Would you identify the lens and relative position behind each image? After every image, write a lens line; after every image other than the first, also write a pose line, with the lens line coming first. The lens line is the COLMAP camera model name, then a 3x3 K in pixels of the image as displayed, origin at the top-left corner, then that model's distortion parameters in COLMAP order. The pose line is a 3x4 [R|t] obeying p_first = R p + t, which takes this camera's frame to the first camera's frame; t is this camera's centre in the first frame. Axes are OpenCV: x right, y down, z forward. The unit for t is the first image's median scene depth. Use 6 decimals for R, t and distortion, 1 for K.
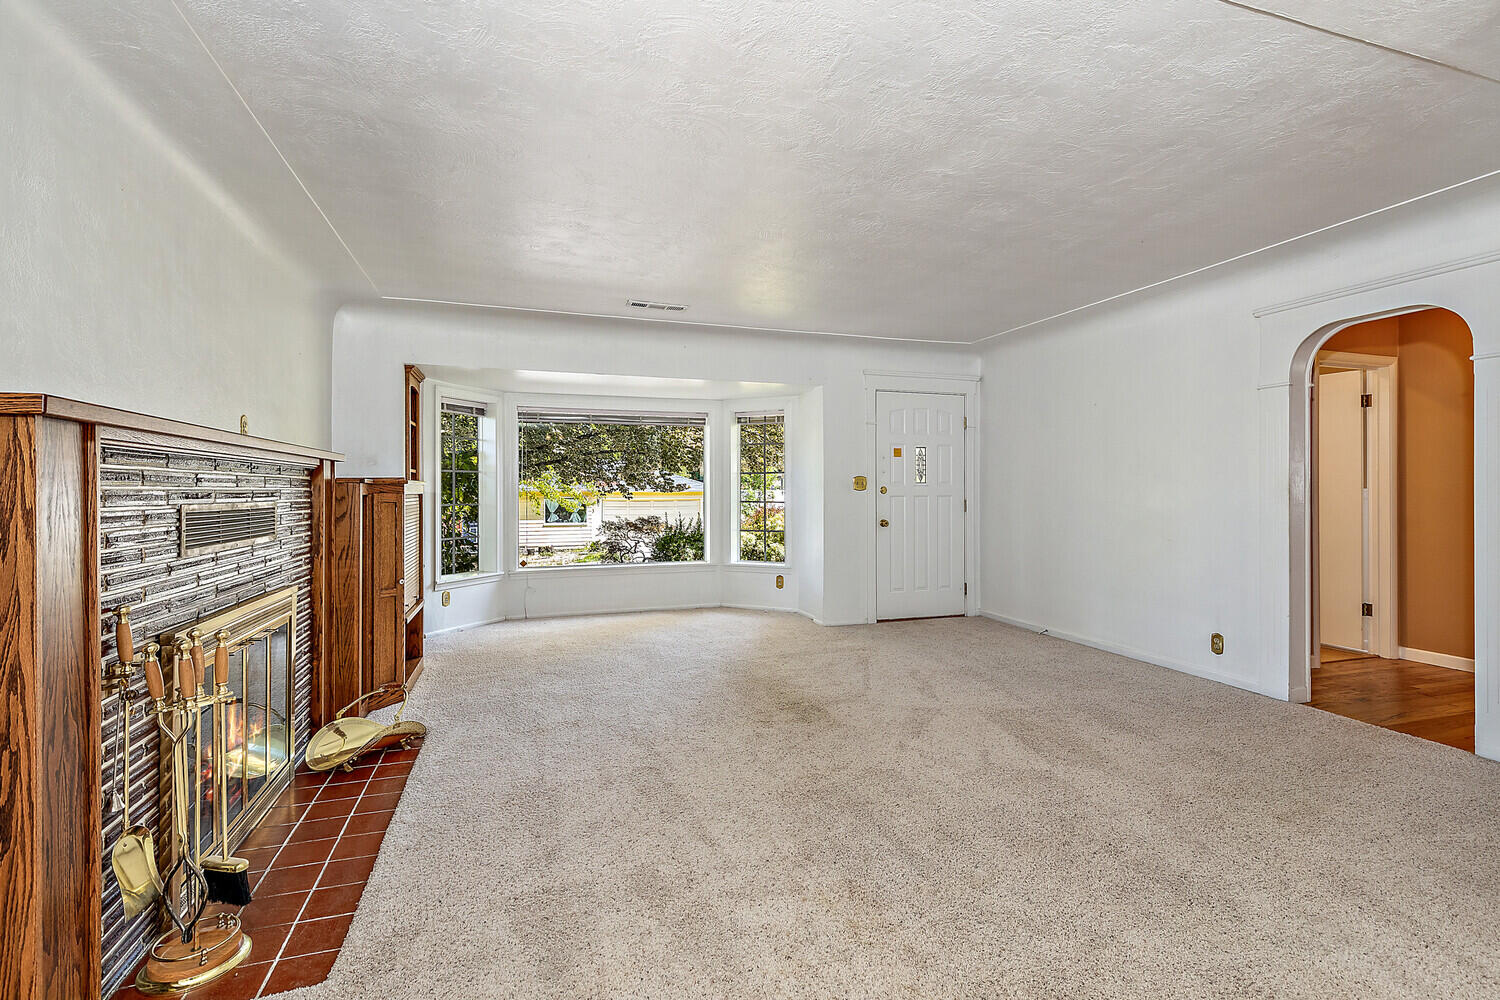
lens RADIAL K [[678.5, 0, 750.6], [0, 678.5, 484.1], [0, 0, 1]] dist [0.002553, 0.000276]
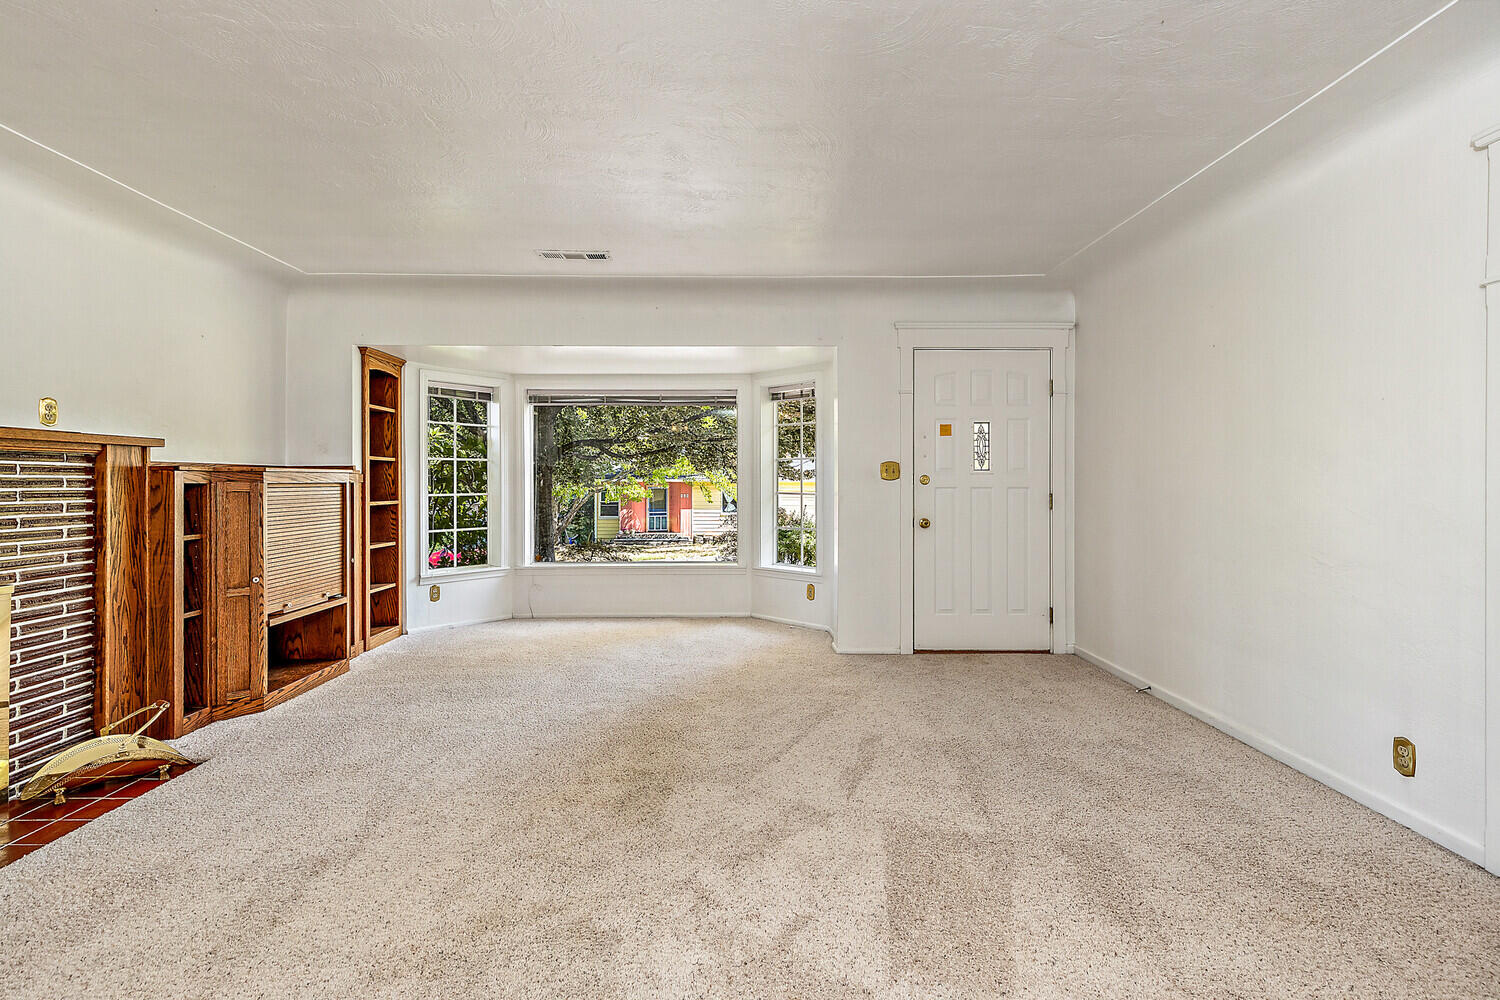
lens RADIAL K [[678.5, 0, 750.6], [0, 678.5, 484.1], [0, 0, 1]] dist [0.002553, 0.000276]
pose [[0.951367, 0.003017, -0.308044, 0.433939], [0.001242, 0.999906, 0.013629, 0.005231], [0.308056, -0.013349, 0.951274, 0.384130]]
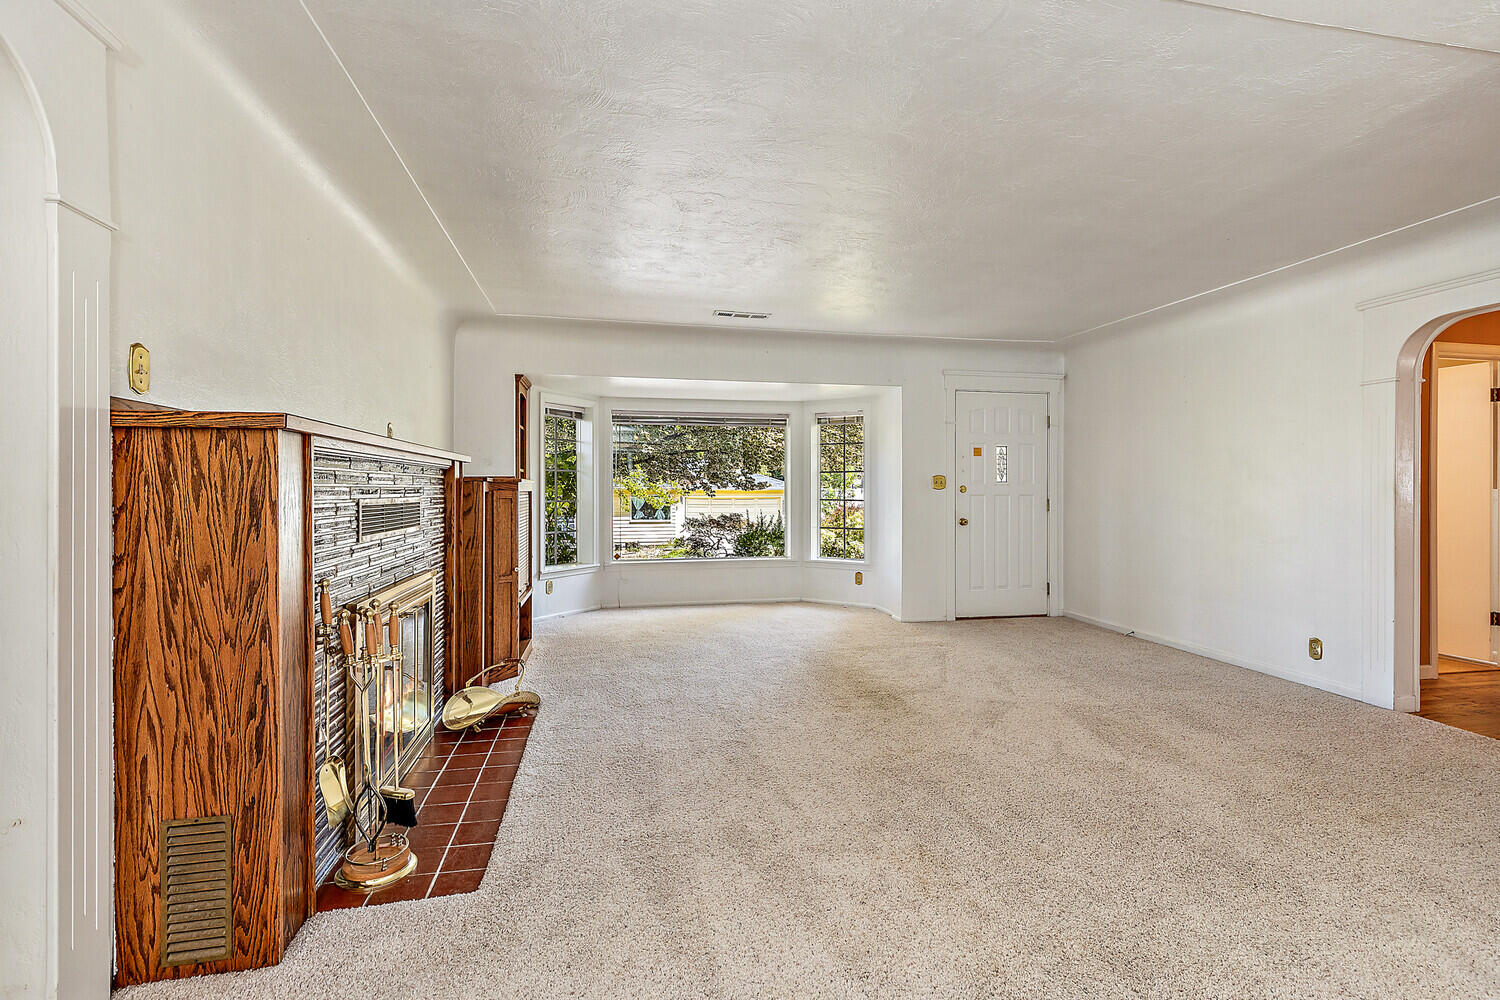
lens RADIAL K [[677.2, 0, 747.4], [0, 677.2, 485.2], [0, 0, 1]] dist [0.000811, -0.000136]
pose [[0.992550, 0.002339, -0.121818, 0.000371], [-0.001893, 0.999991, 0.003779, -0.000221], [0.121826, -0.003521, 0.992545, -0.069600]]
